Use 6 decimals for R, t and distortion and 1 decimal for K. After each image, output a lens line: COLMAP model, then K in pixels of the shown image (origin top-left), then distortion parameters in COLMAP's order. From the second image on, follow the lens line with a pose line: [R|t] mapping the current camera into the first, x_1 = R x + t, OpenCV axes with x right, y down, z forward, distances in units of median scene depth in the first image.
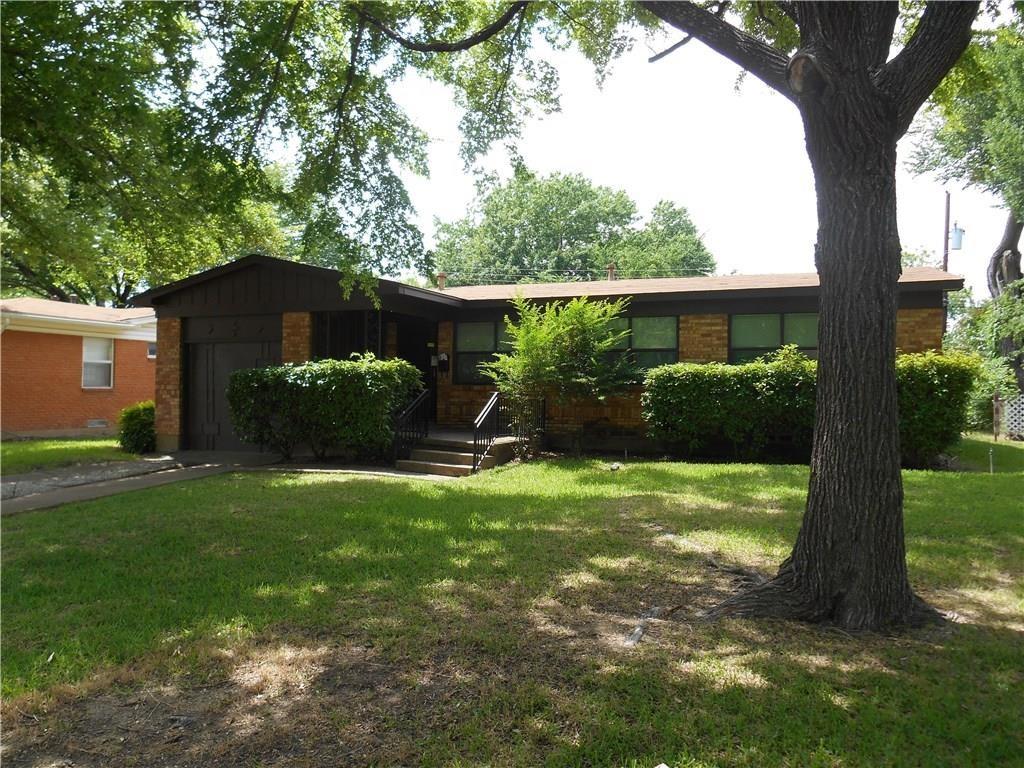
lens RADIAL K [[802.1, 0, 512.0], [0, 802.1, 384.0], [0, 0, 1]] dist [-0.002133, -0.002324]
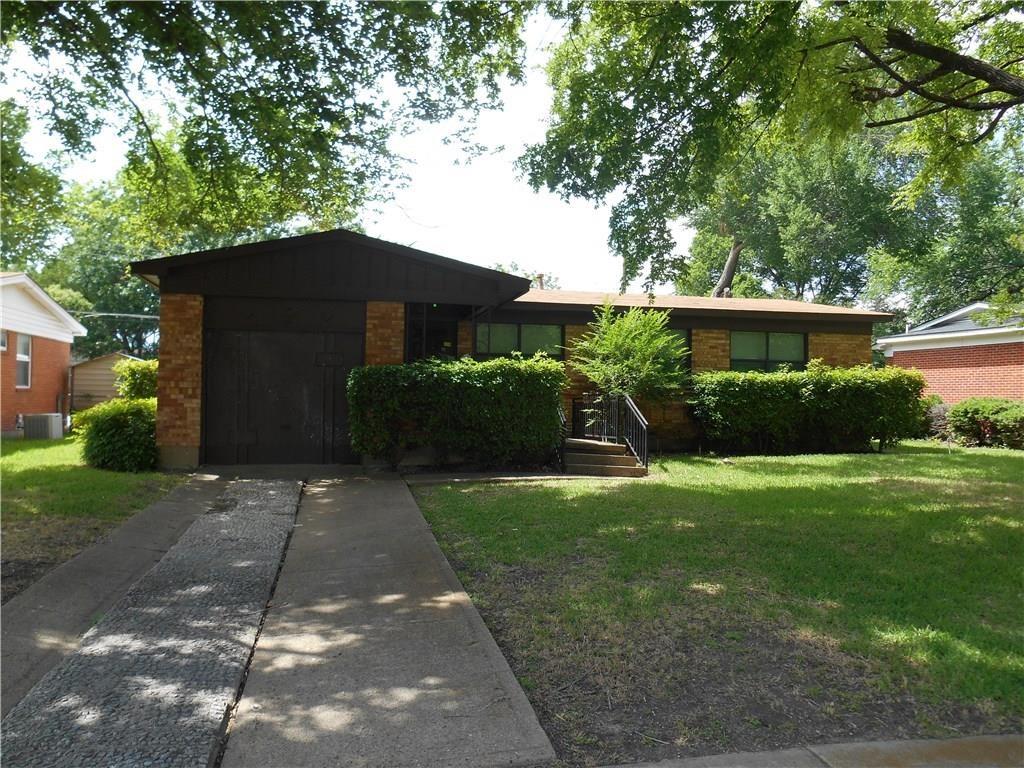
lens RADIAL K [[802.1, 0, 512.0], [0, 802.1, 384.0], [0, 0, 1]] dist [-0.002133, -0.002324]
pose [[0.828611, 0.016117, 0.559592, -0.638628], [-0.013616, 0.999870, -0.008636, 0.006144], [-0.559659, -0.000464, 0.828723, 0.198046]]
